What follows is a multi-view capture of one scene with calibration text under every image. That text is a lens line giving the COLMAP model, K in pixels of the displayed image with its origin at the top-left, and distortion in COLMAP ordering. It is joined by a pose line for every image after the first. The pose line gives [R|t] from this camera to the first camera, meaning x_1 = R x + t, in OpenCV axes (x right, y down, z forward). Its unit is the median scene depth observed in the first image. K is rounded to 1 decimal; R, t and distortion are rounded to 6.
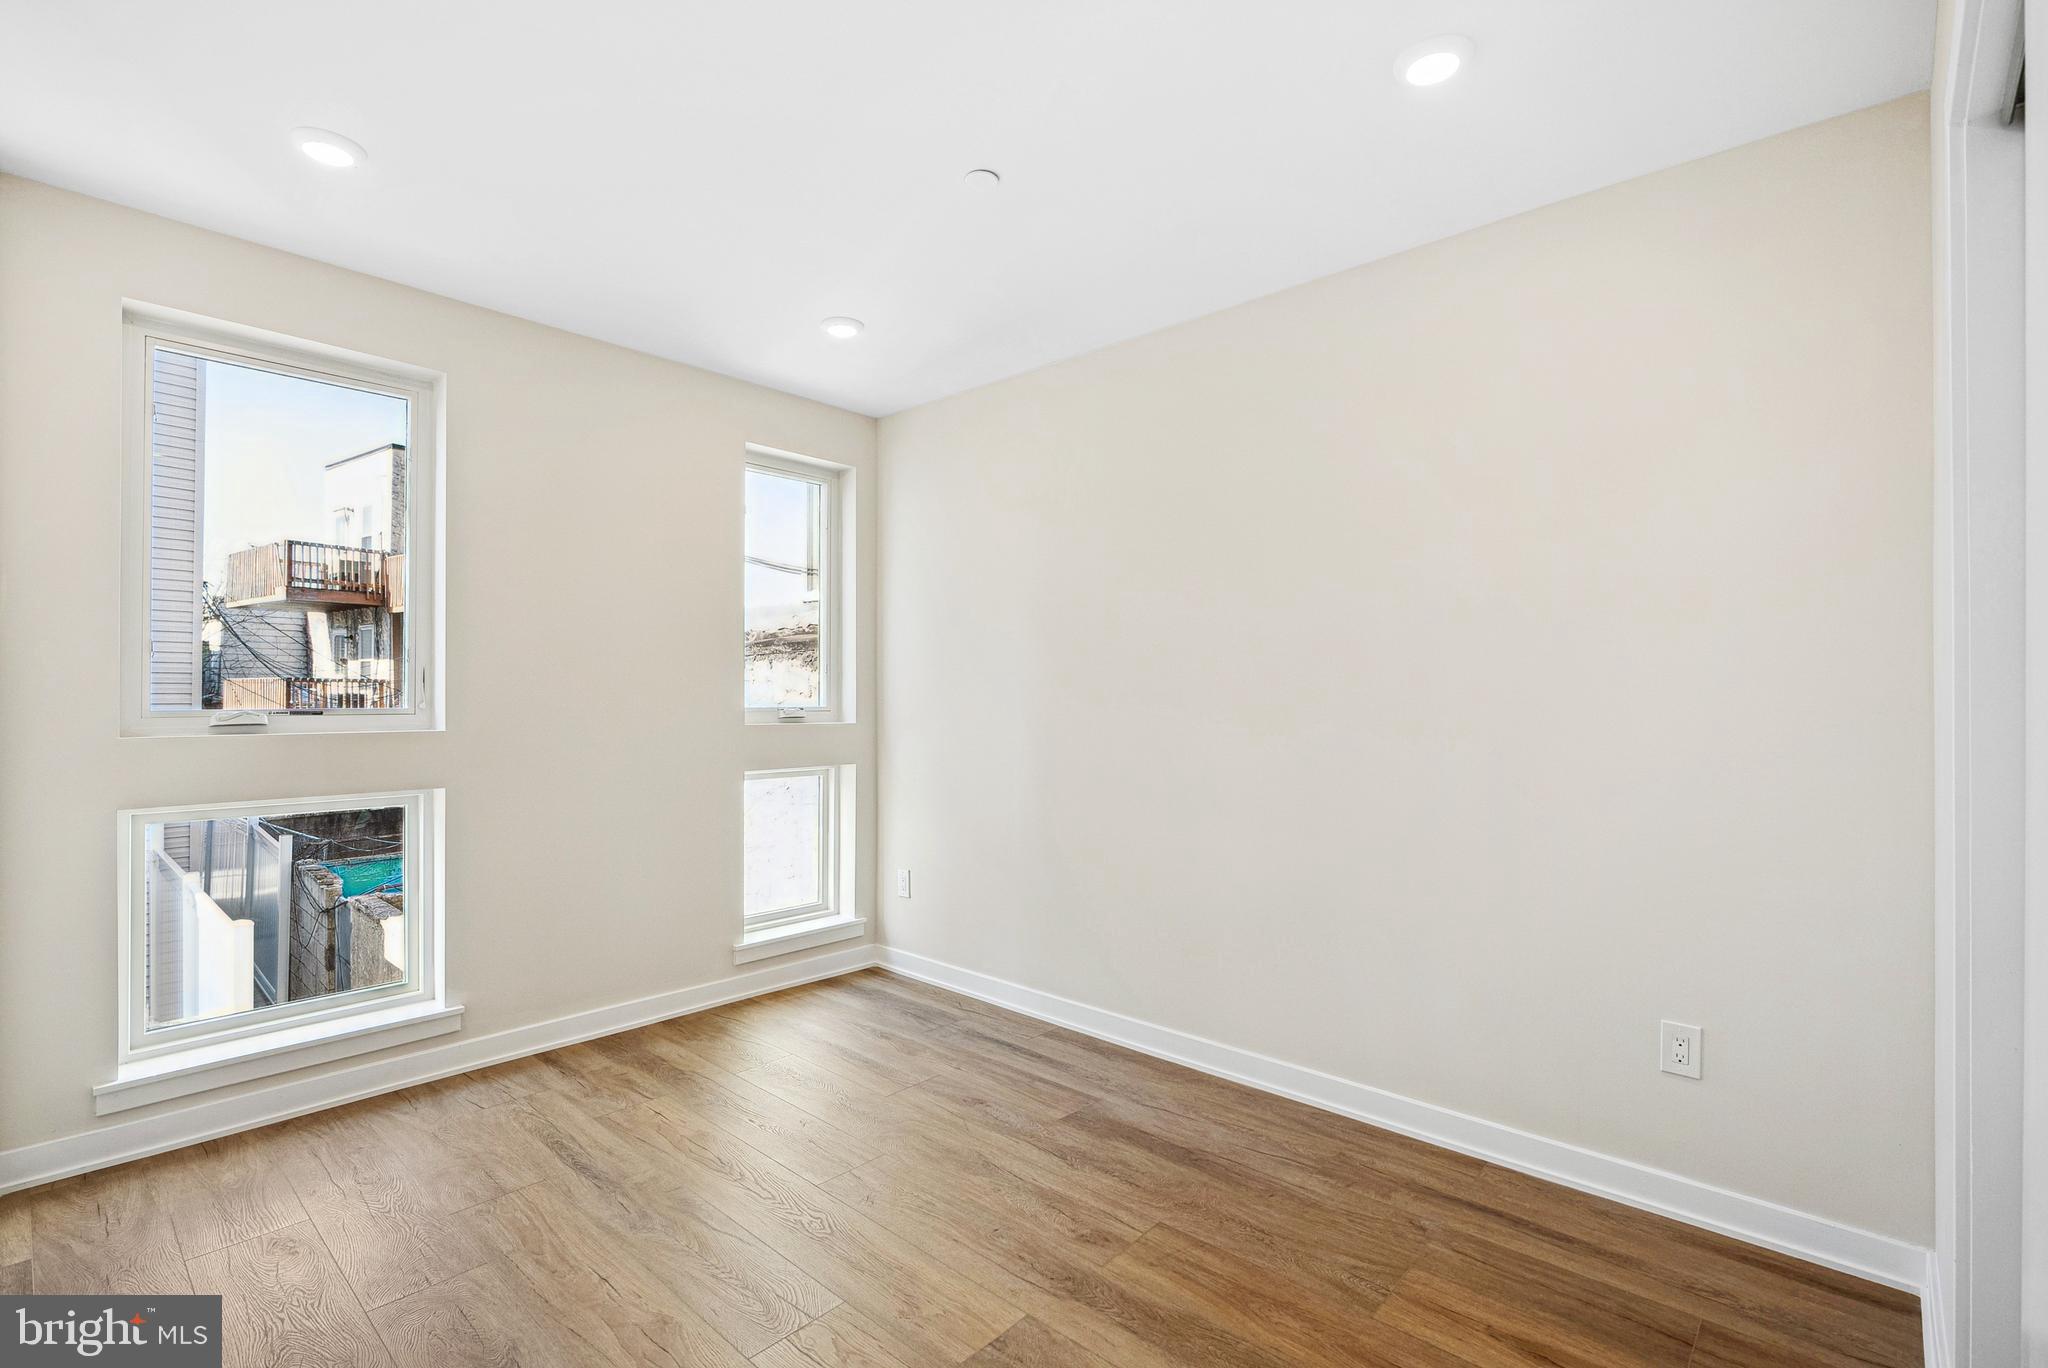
lens RADIAL K [[938.5, 0, 1030.6], [0, 938.5, 709.9], [0, 0, 1]] dist [0.036618, 0.000076]
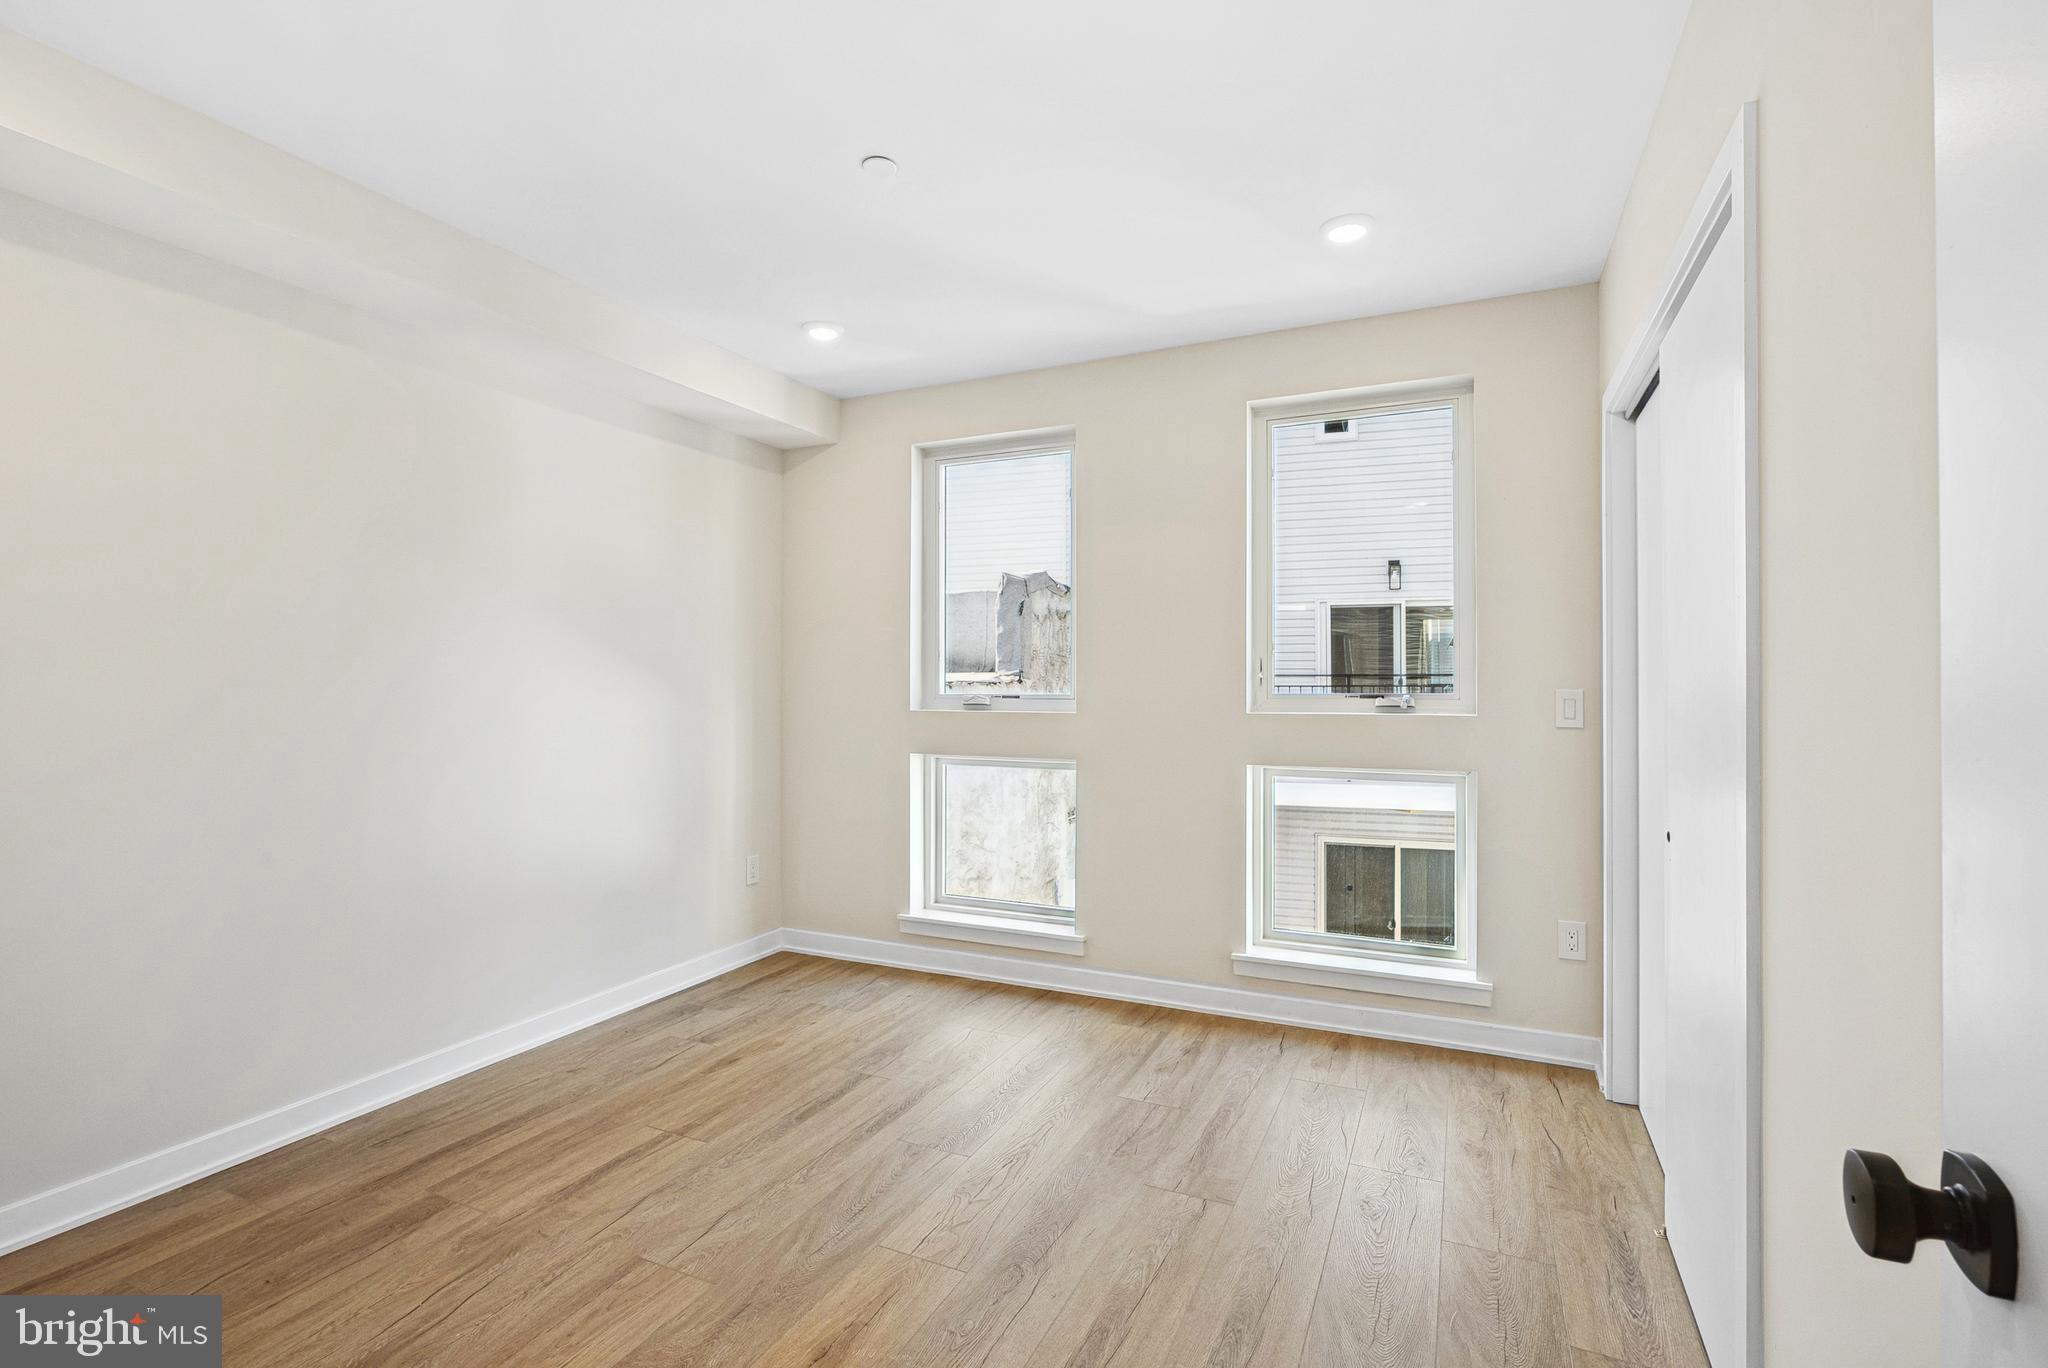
lens RADIAL K [[934.7, 0, 1030.1], [0, 934.7, 680.8], [0, 0, 1]] dist [-0.005035, -0.000544]
pose [[0.304120, -0.008222, -0.952598, 0.570724], [-0.003533, 0.999946, -0.009759, -0.006219], [0.952627, 0.006333, 0.304075, 0.623156]]
